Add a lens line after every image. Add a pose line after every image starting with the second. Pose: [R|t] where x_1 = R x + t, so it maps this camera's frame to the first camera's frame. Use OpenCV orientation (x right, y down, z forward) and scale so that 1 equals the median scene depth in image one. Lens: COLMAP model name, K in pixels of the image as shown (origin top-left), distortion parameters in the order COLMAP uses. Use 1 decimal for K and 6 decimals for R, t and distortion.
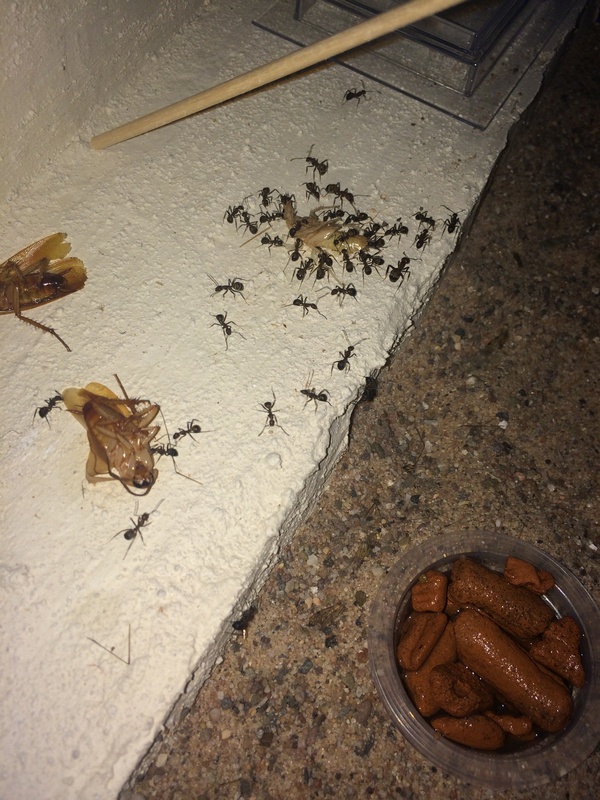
lens RADIAL K [[691.9, 0, 300.0], [0, 691.9, 400.0], [0, 0, 1]] dist [0.048548, -0.098746]
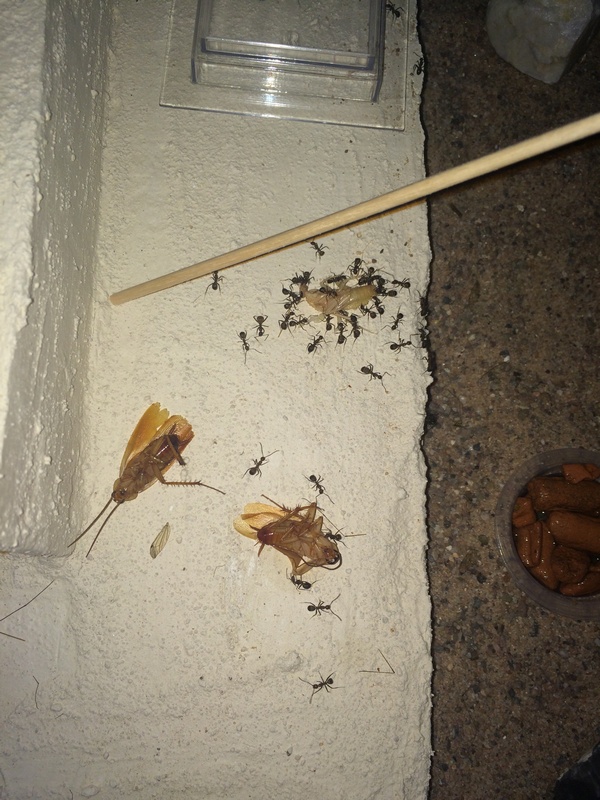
lens RADIAL K [[691.9, 0, 300.0], [0, 691.9, 400.0], [0, 0, 1]] dist [0.048548, -0.098746]
pose [[0.887146, -0.451514, 0.095430, -0.235489], [0.406227, 0.862156, 0.302766, -0.507733], [-0.218979, -0.229831, 0.948275, -0.180767]]
